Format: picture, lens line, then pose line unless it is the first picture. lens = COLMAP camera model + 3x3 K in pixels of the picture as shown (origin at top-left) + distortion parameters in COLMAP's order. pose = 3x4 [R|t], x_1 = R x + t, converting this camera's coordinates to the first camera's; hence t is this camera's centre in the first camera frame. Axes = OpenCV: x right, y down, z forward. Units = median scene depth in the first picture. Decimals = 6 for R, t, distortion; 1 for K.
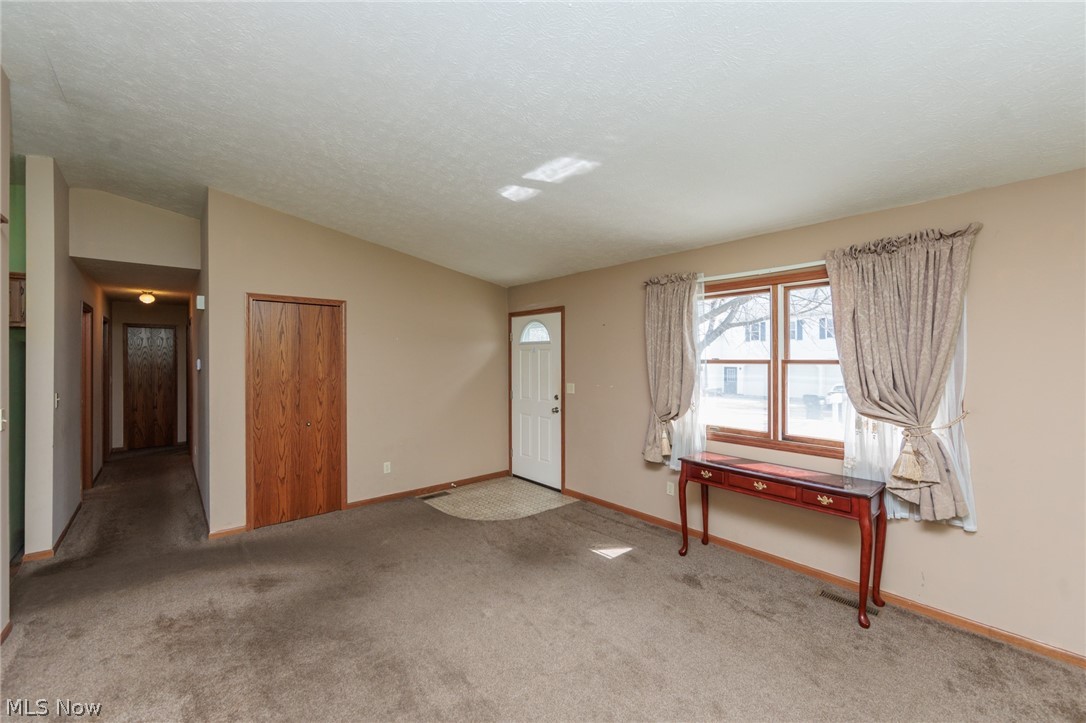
lens RADIAL K [[420.1, 0, 544.3], [0, 420.1, 358.0], [0, 0, 1]] dist [-0.001650, 0.000209]
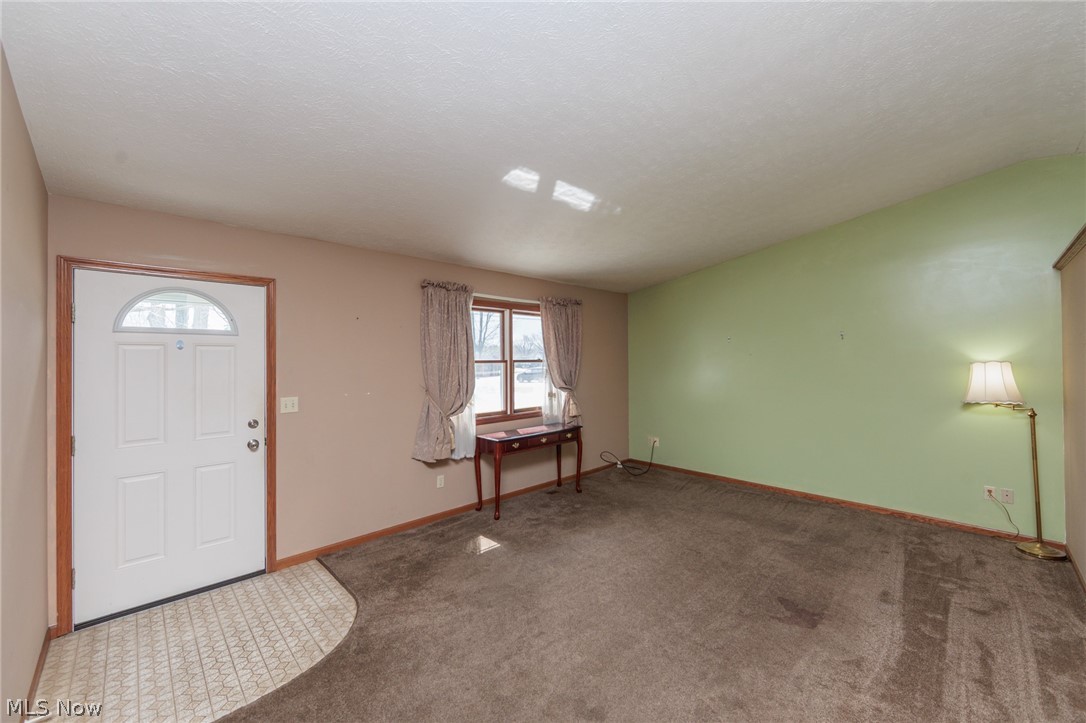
lens RADIAL K [[420.1, 0, 544.3], [0, 420.1, 358.0], [0, 0, 1]] dist [-0.001650, 0.000209]
pose [[-0.029804, 0.003252, 0.999550, -0.870154], [0.006526, 0.999974, -0.003058, 0.002955], [-0.999534, 0.006432, -0.029825, 0.864585]]
